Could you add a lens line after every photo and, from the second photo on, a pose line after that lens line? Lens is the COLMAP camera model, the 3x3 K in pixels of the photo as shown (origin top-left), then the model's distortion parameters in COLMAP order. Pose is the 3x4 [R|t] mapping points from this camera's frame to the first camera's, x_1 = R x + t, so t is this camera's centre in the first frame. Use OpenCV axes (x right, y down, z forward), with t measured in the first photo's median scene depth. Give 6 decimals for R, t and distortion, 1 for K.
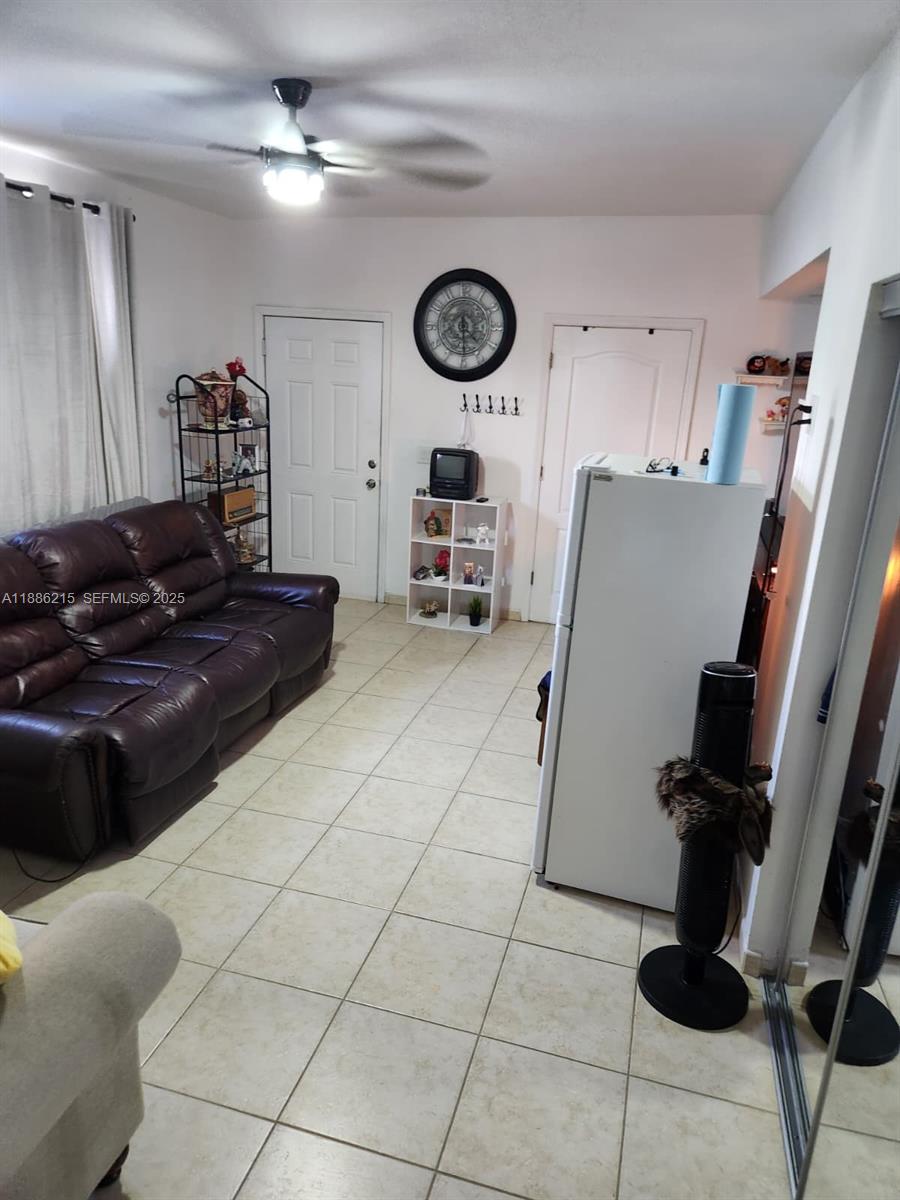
lens RADIAL K [[788.0, 0, 452.4], [0, 788.0, 590.3], [0, 0, 1]] dist [0.067435, -0.050833]
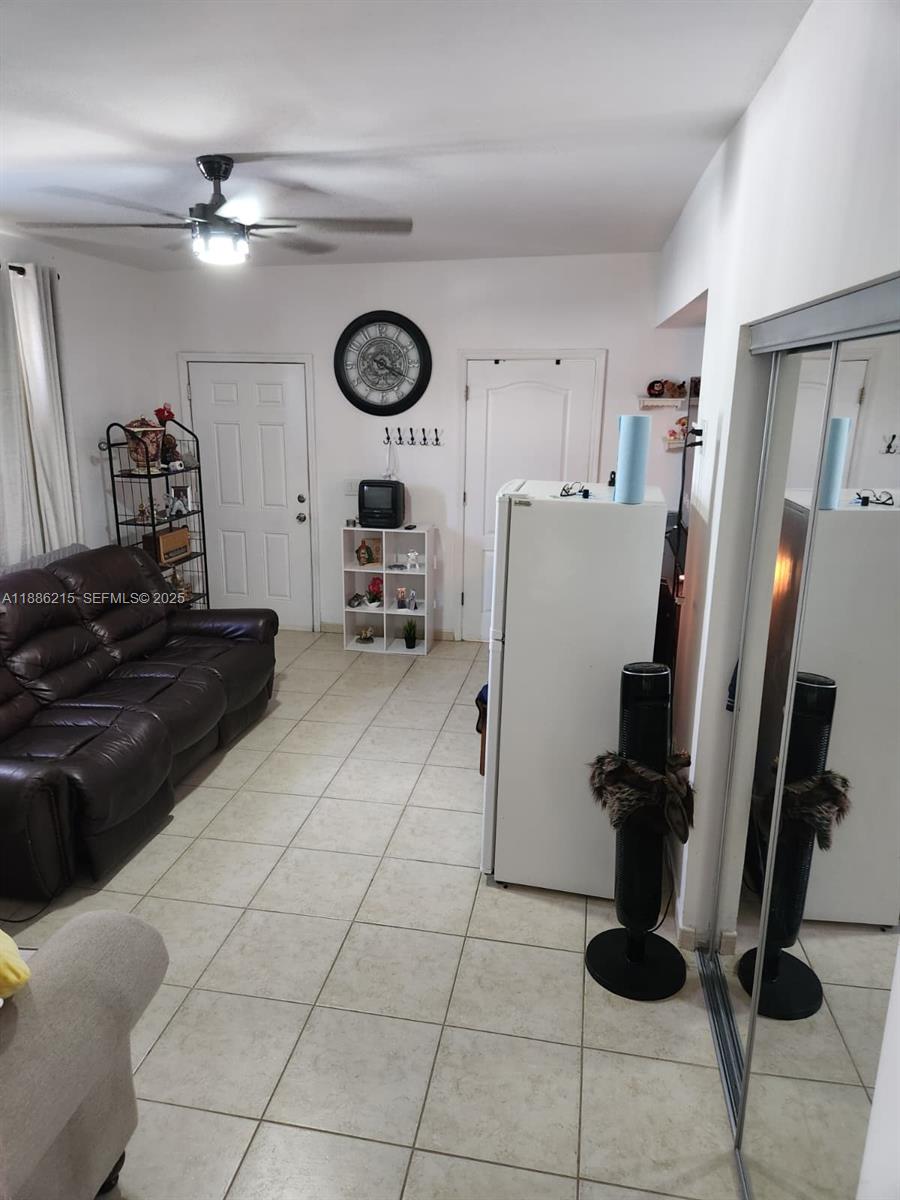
lens RADIAL K [[785.4, 0, 428.4], [0, 785.4, 587.2], [0, 0, 1]] dist [0.042475, -0.003126]
pose [[0.996264, -0.061297, 0.060840, -0.008019], [0.063425, 0.997418, -0.033686, 0.001647], [-0.058618, 0.037419, 0.997579, -0.044450]]
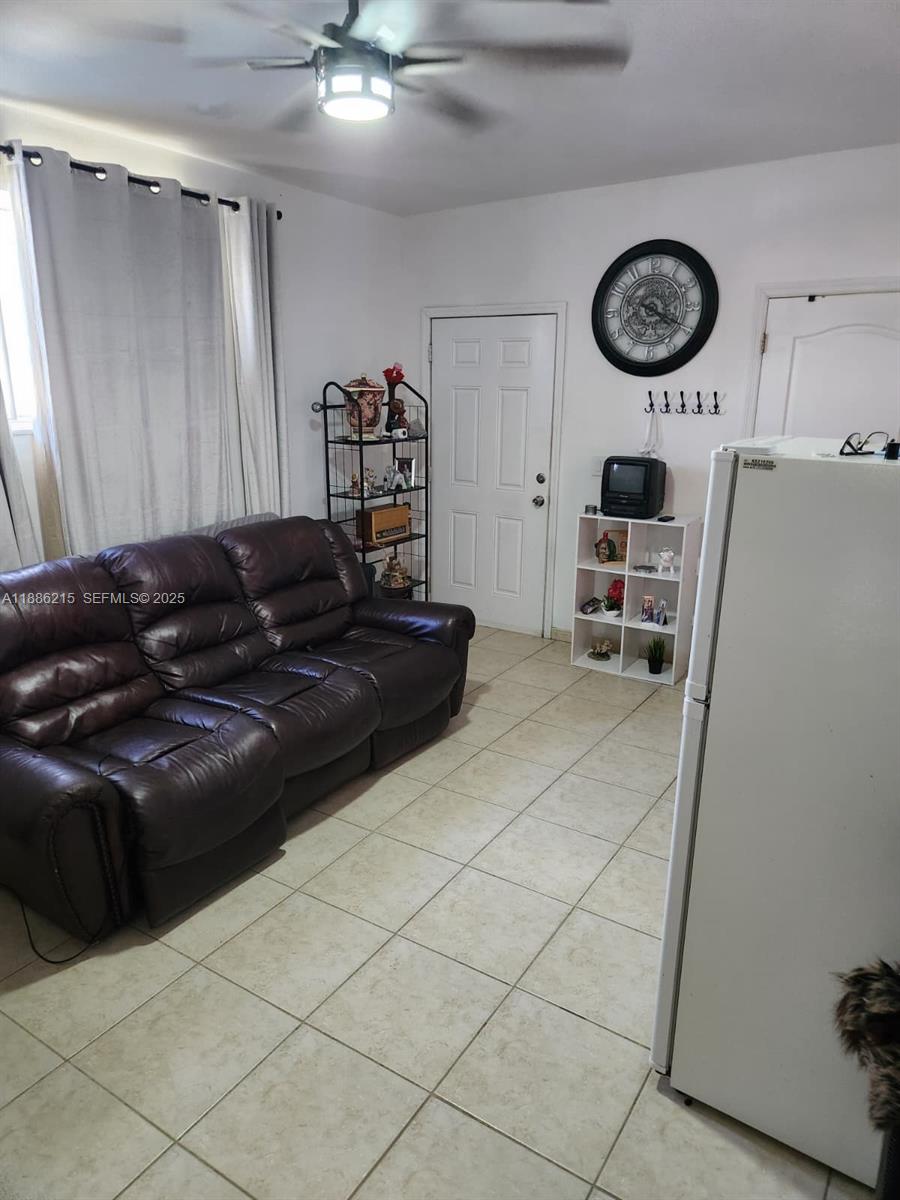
lens RADIAL K [[788.0, 0, 452.4], [0, 788.0, 590.3], [0, 0, 1]] dist [0.067435, -0.050833]
pose [[0.956186, 0.031233, -0.291089, 0.082239], [-0.041690, 0.998686, -0.029791, -0.009572], [0.289776, 0.040621, 0.956232, 0.197651]]
